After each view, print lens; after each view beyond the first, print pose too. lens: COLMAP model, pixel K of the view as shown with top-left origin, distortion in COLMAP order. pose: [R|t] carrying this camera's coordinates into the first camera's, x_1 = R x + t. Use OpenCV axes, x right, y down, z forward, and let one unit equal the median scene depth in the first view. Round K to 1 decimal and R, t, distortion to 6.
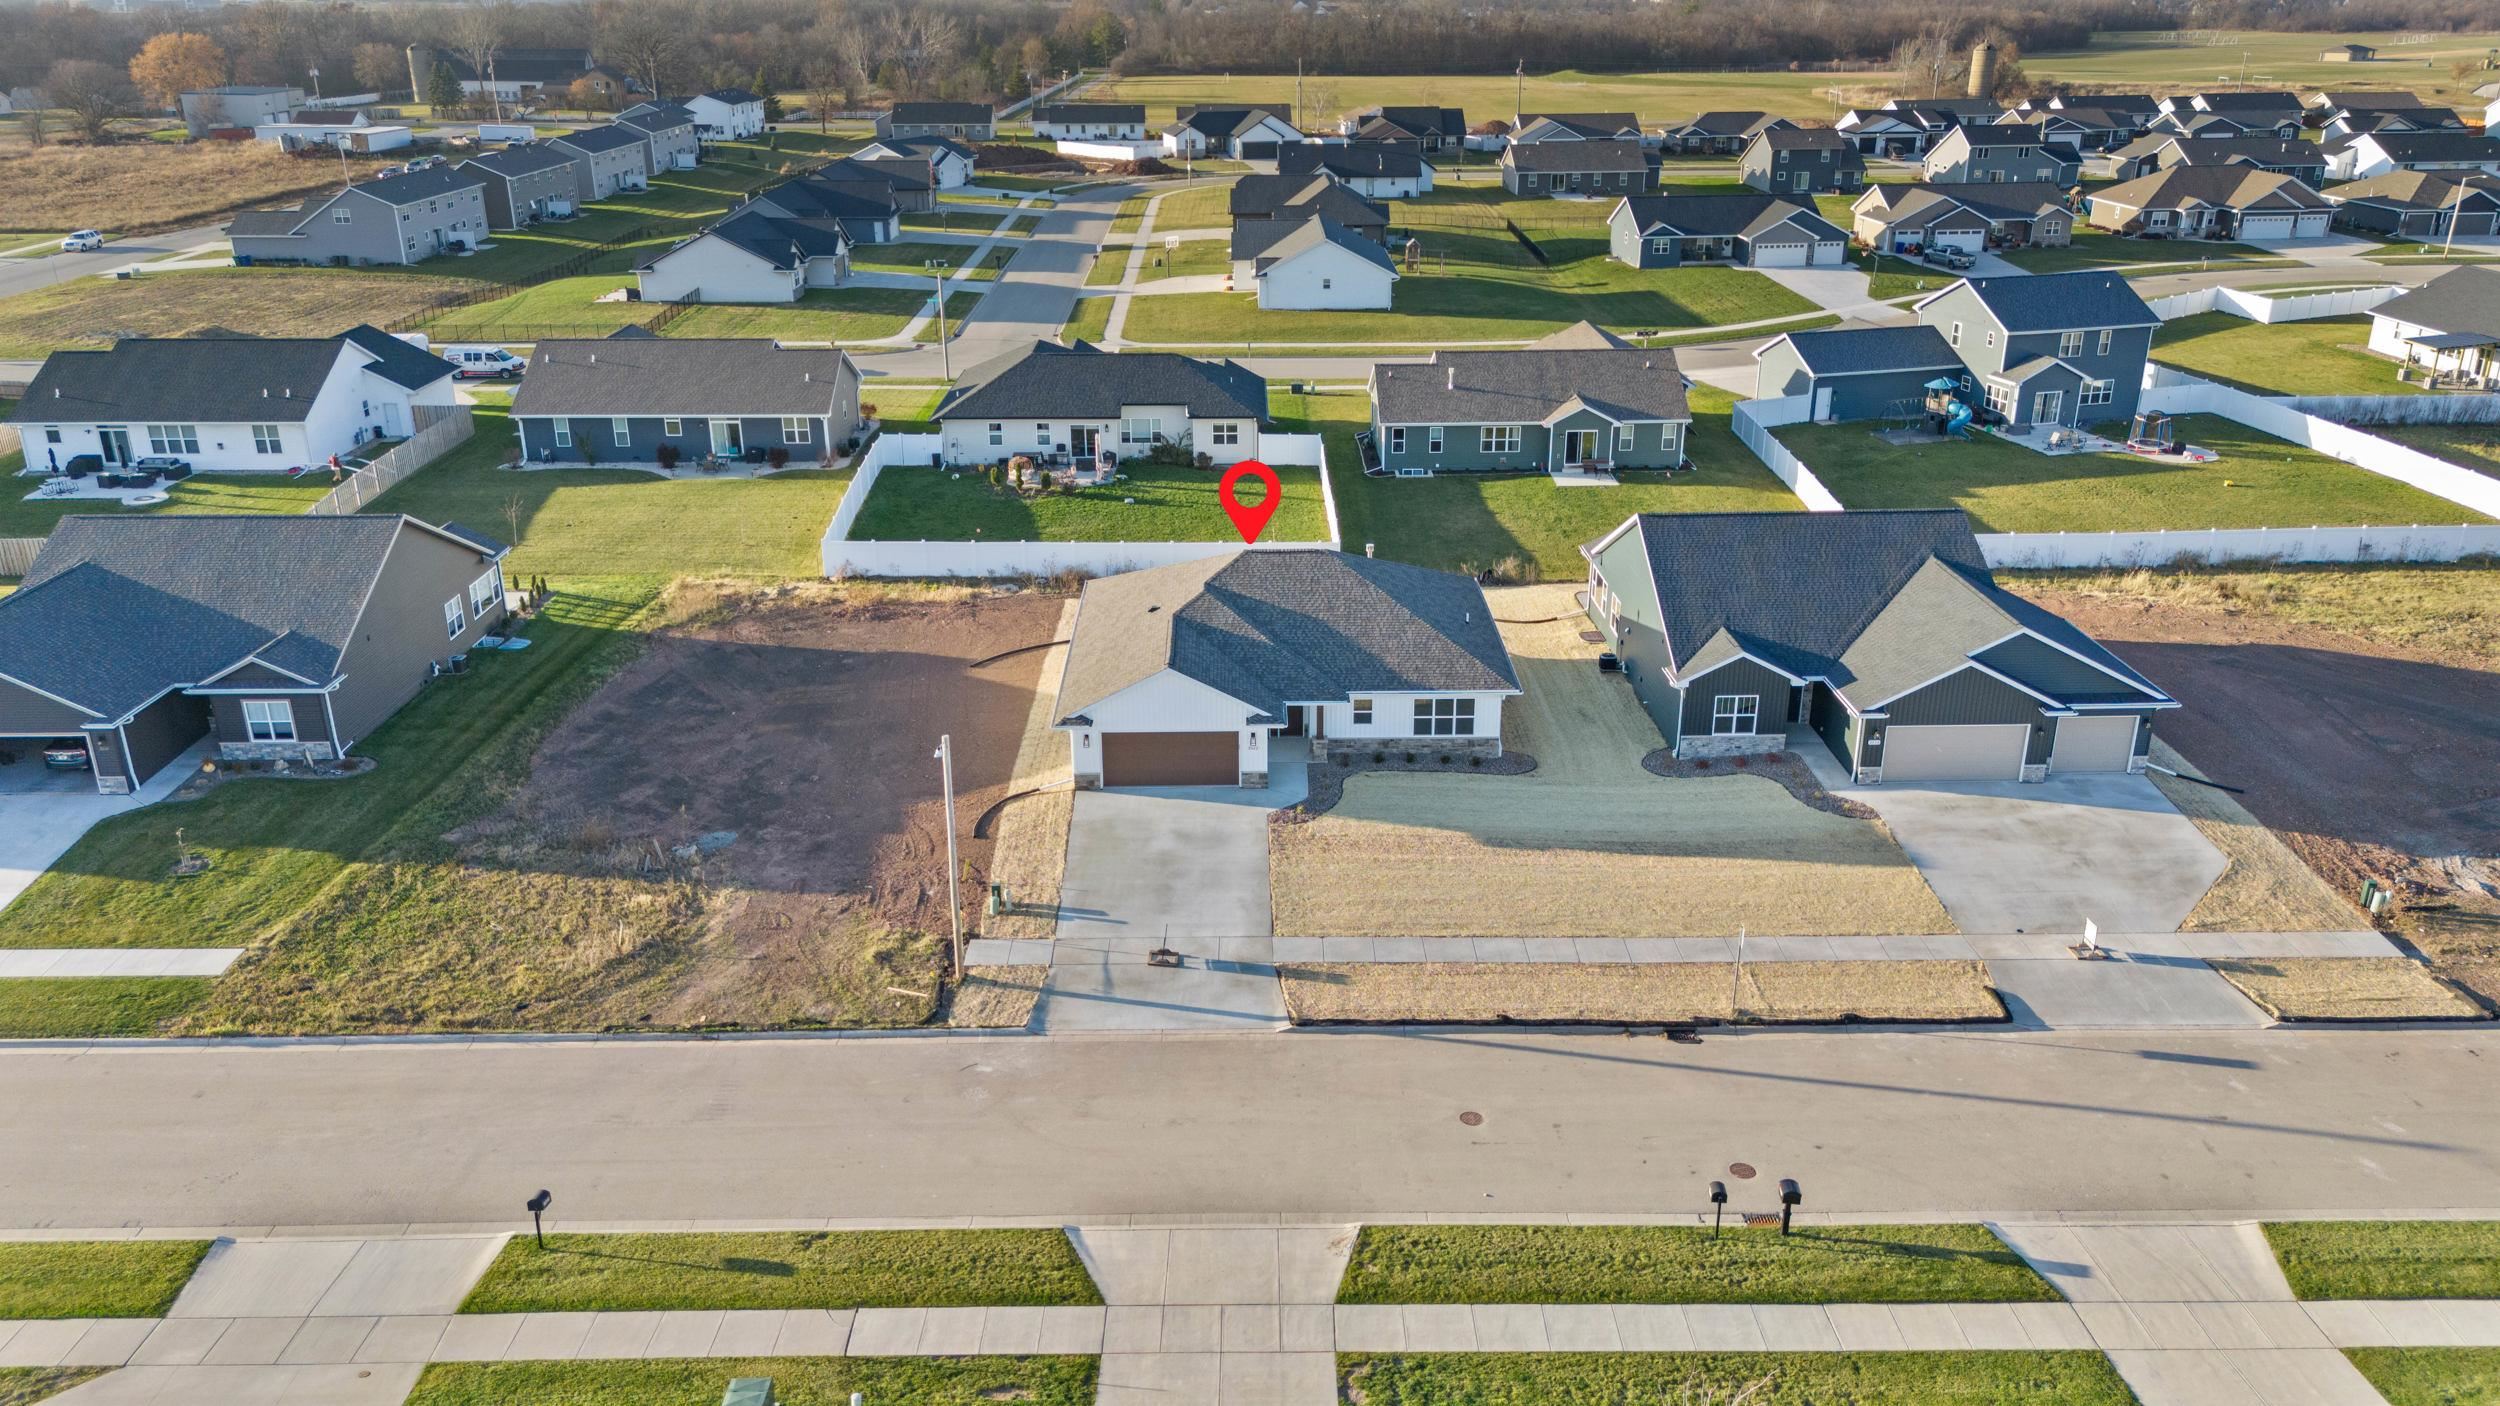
lens RADIAL K [[1766.4, 0, 1249.8], [0, 1766.4, 754.8], [0, 0, 1]] dist [0.066614, -0.061883]
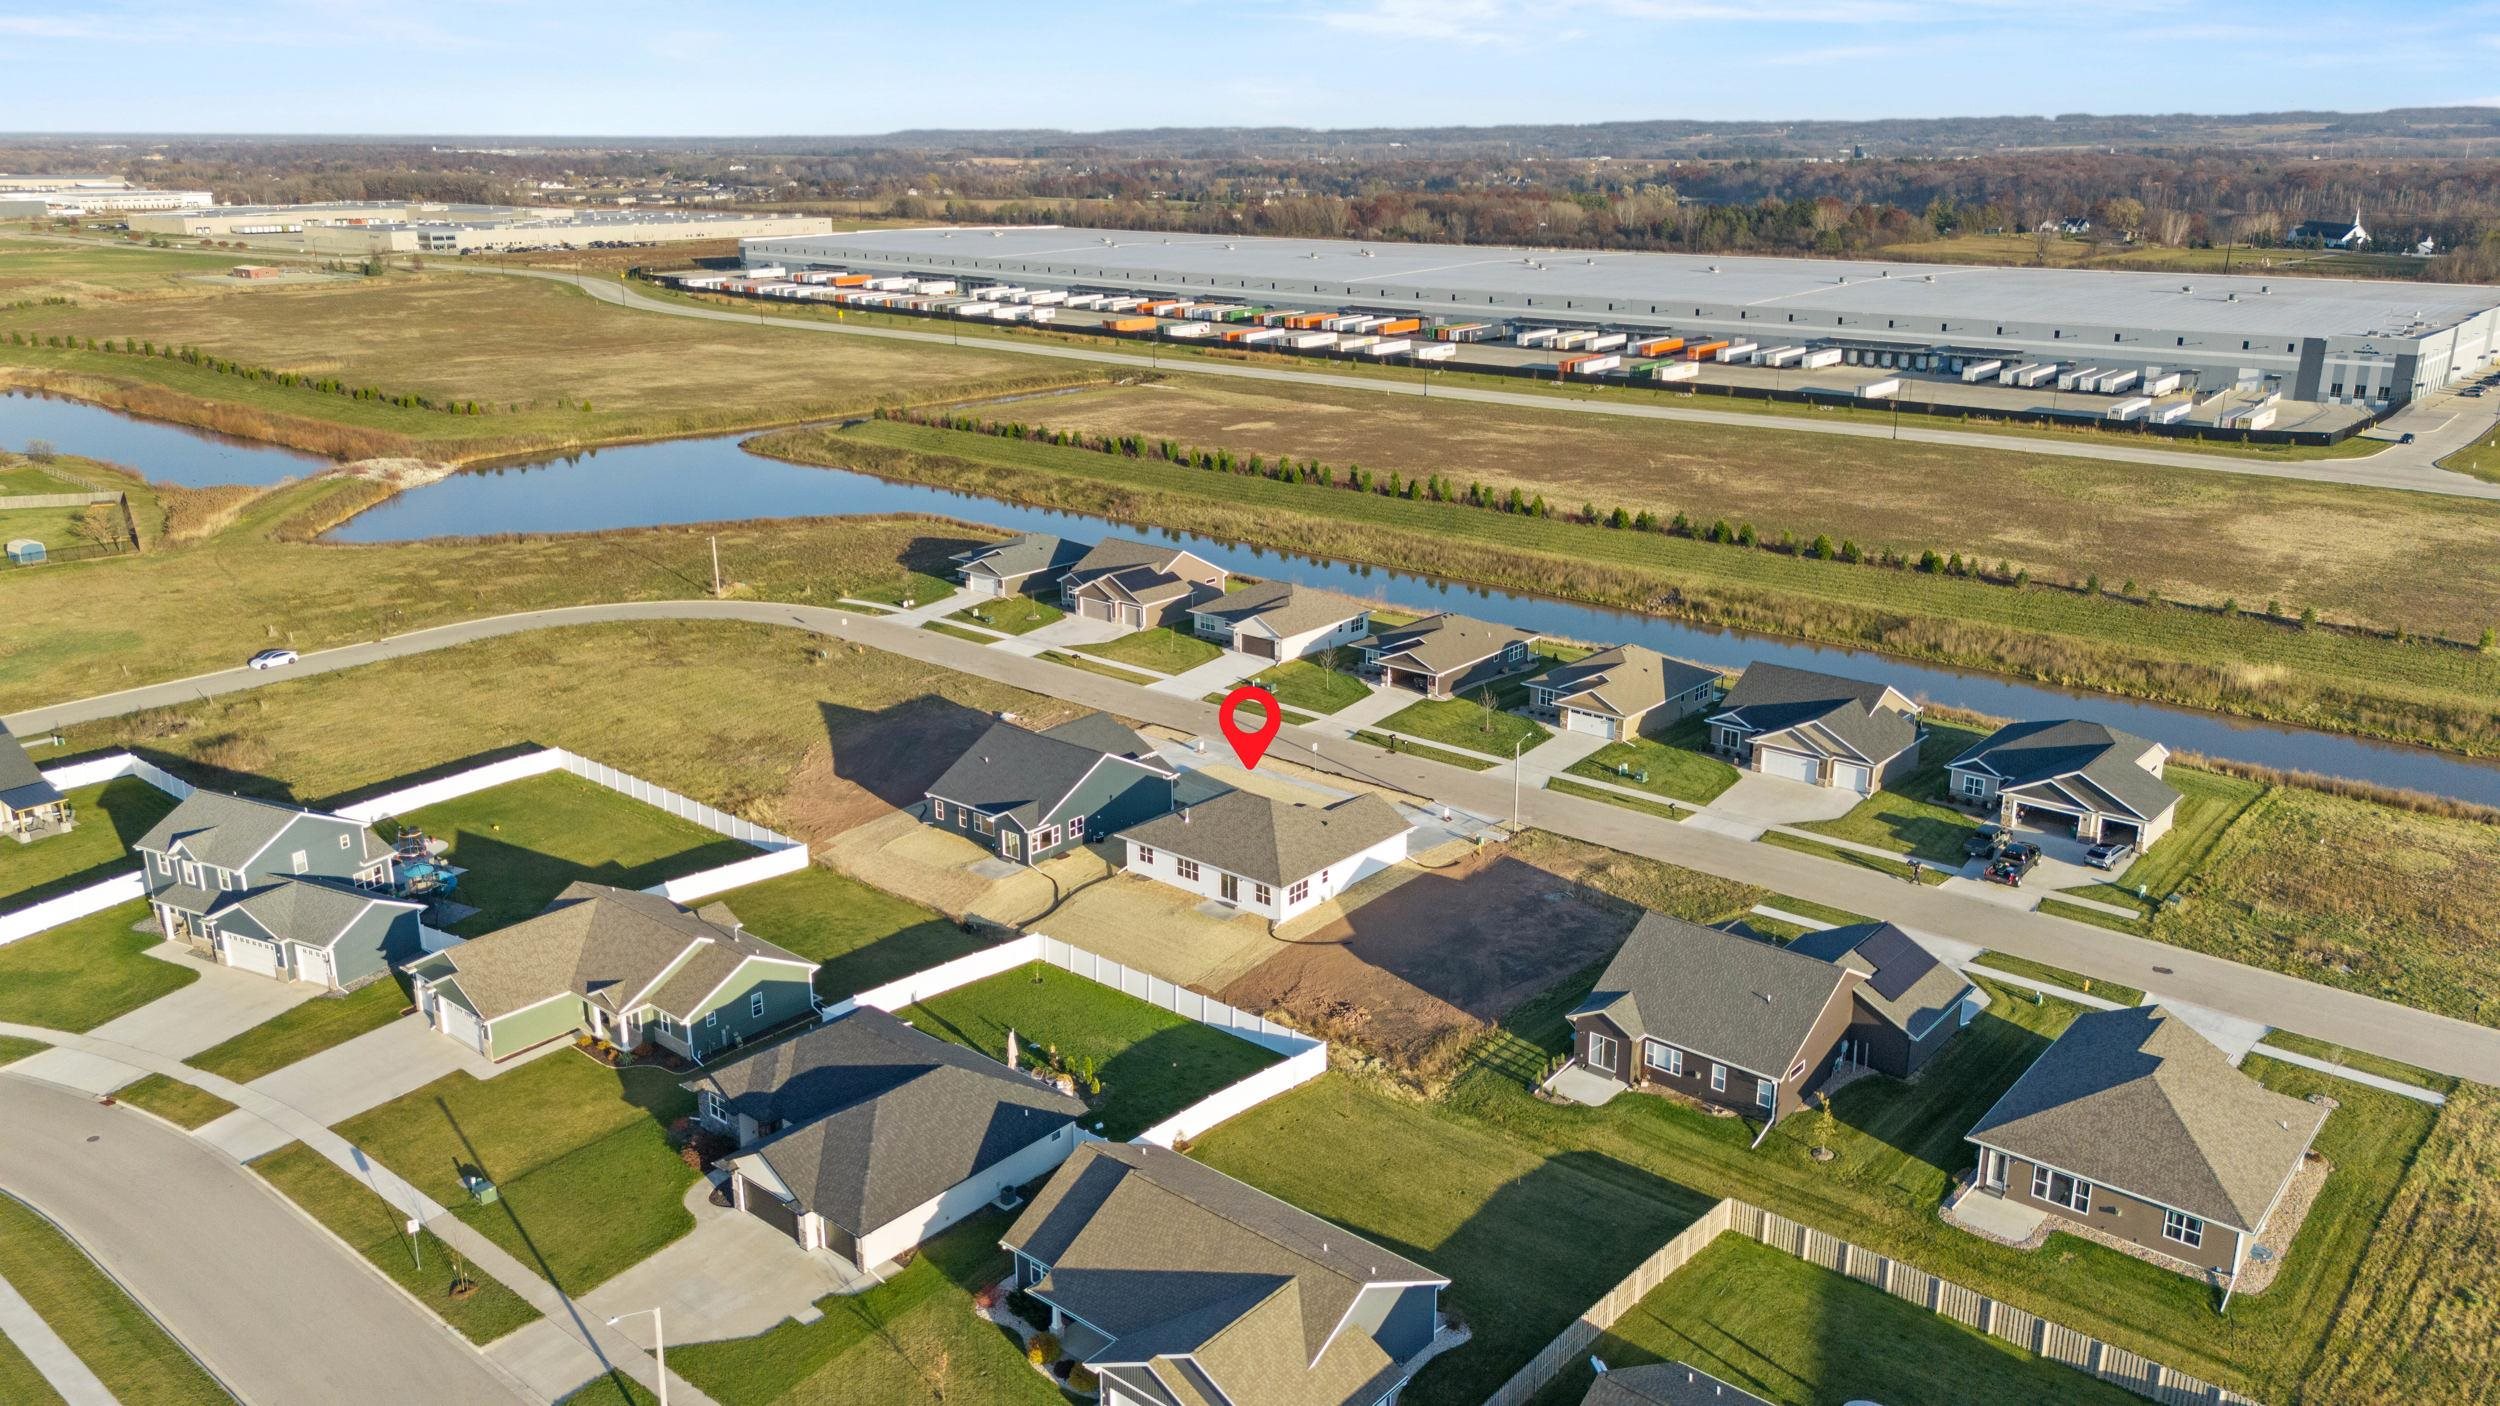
lens RADIAL K [[1836.0, 0, 1250.0], [0, 1836.0, 703.0], [0, 0, 1]] dist [0.093378, -0.101883]
pose [[-0.756329, -0.181793, 0.628424, -0.820733], [0.265261, 0.792878, 0.548617, -0.872003], [-0.597998, 0.581632, -0.551454, 1.374479]]
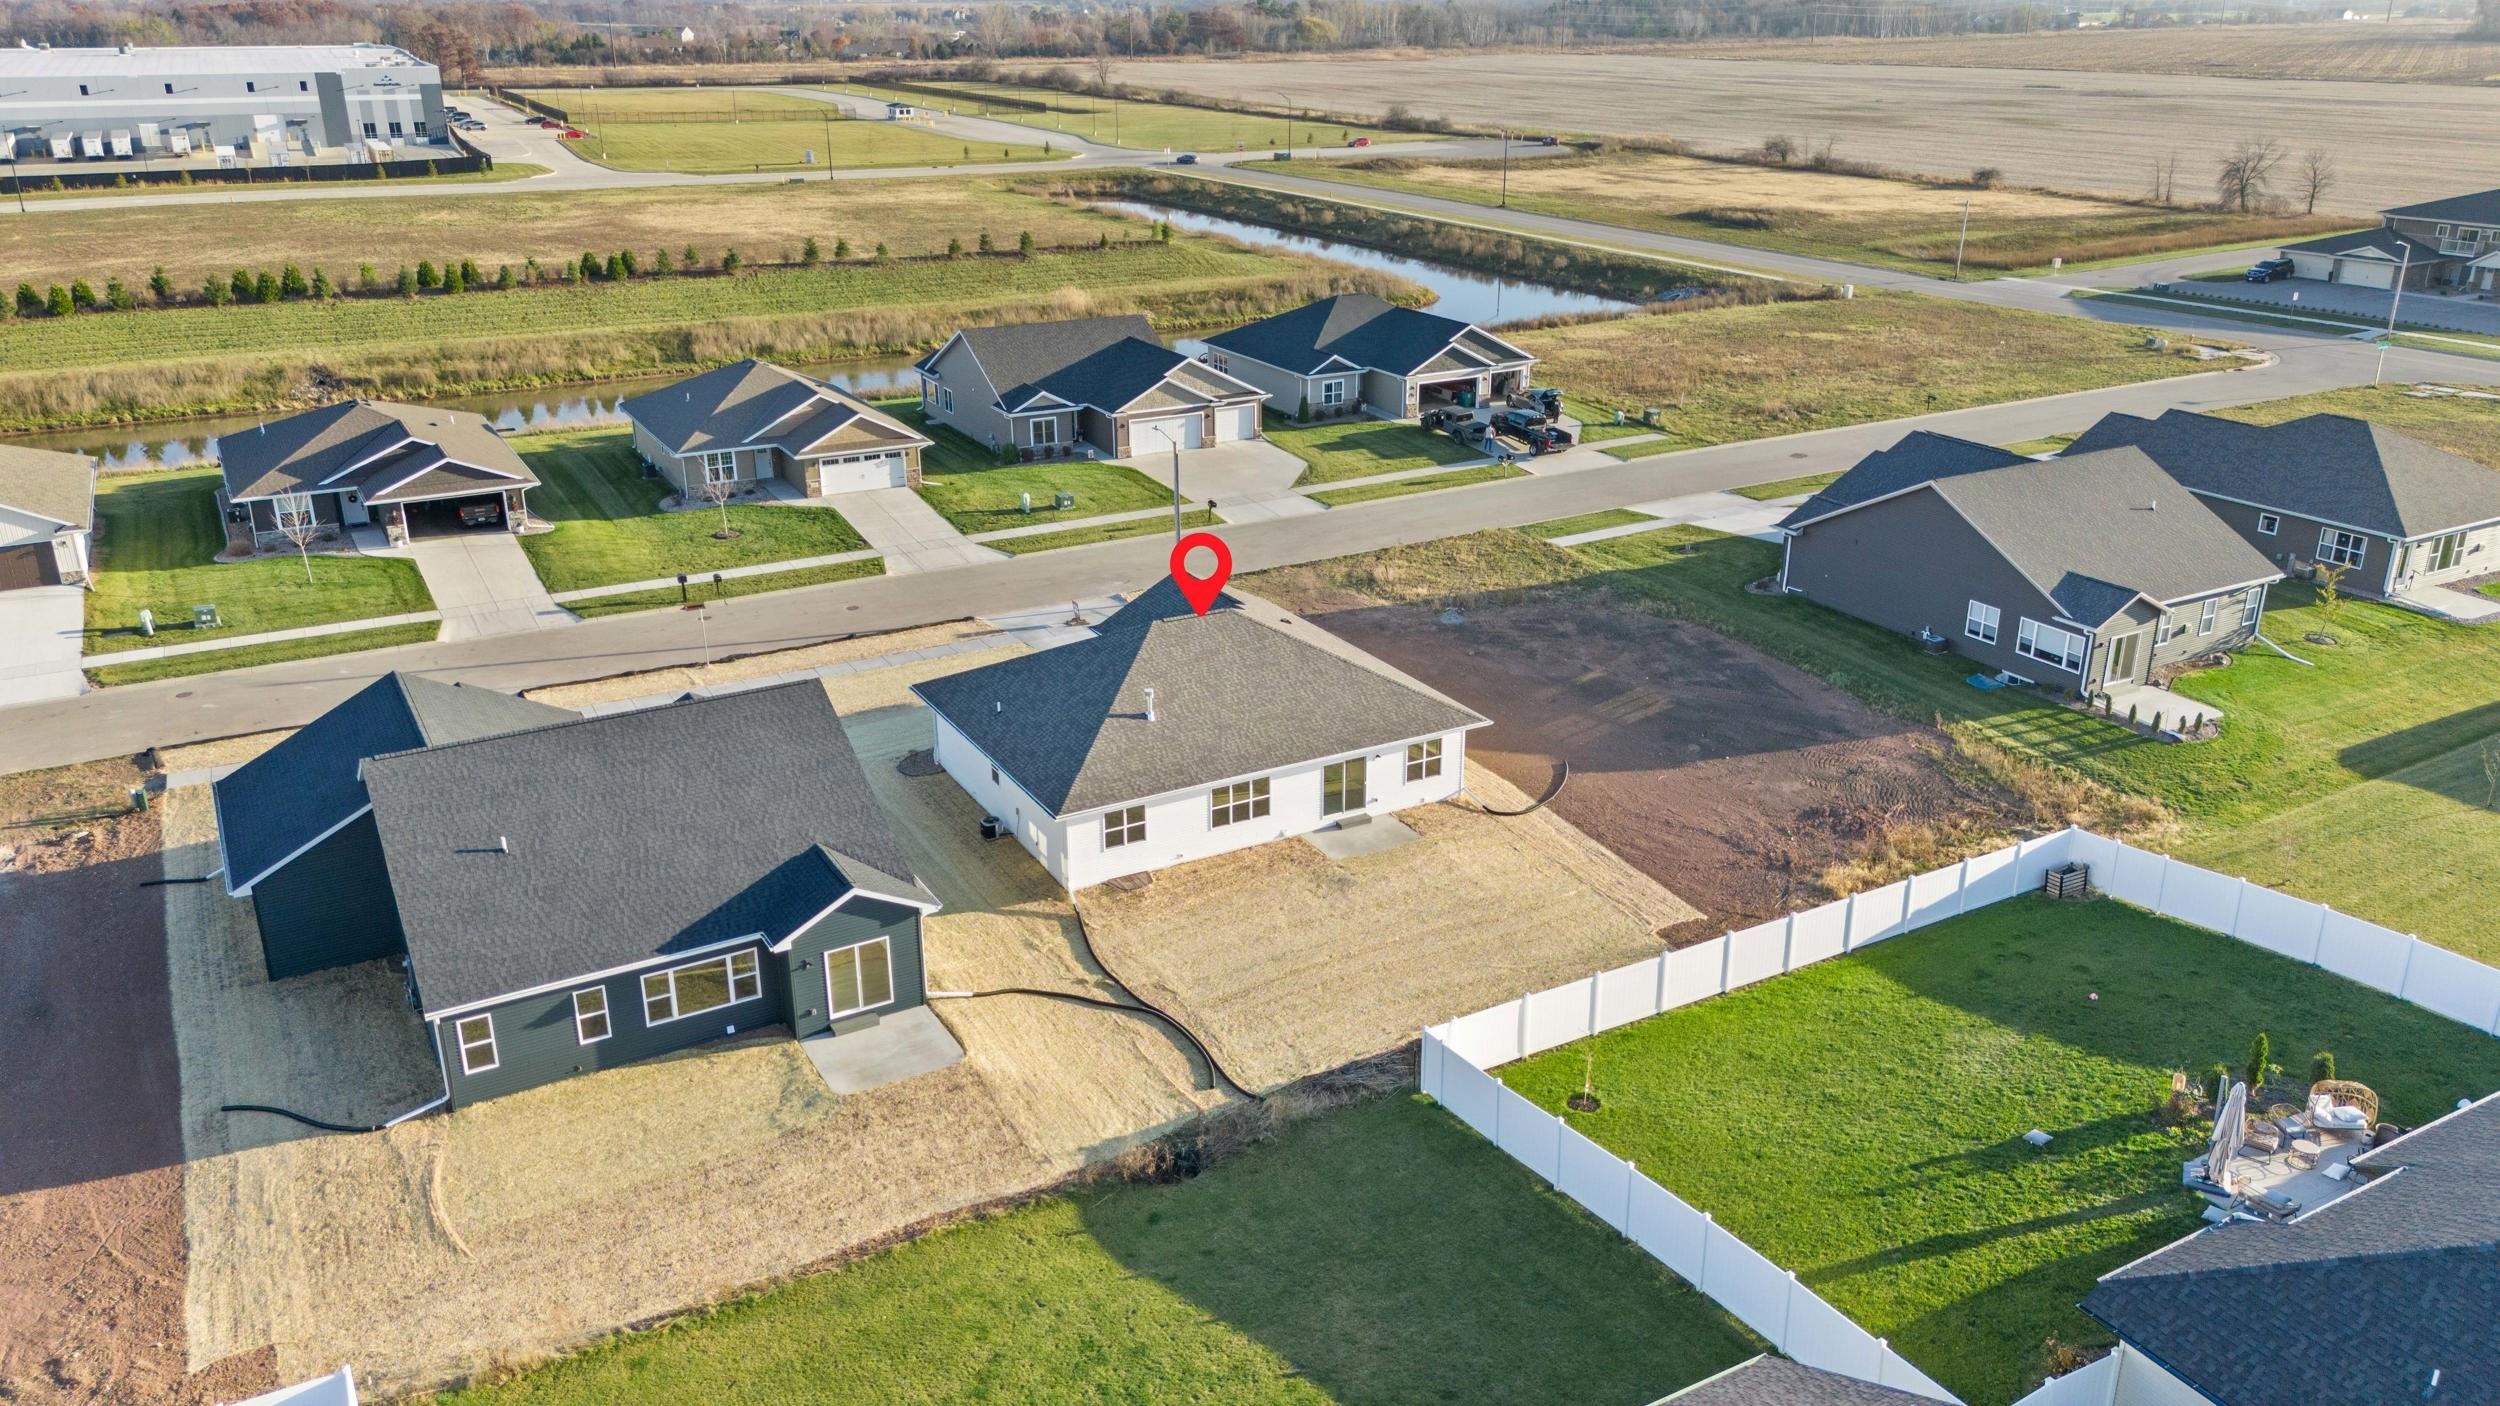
lens RADIAL K [[1802.1, 0, 1250.4], [0, 1802.1, 748.4], [0, 0, 1]] dist [0.093779, -0.088286]
pose [[-0.876863, 0.195270, -0.439295, 0.276100], [-0.178373, 0.716408, 0.674494, -0.466748], [0.446423, 0.669797, -0.593361, 1.075040]]
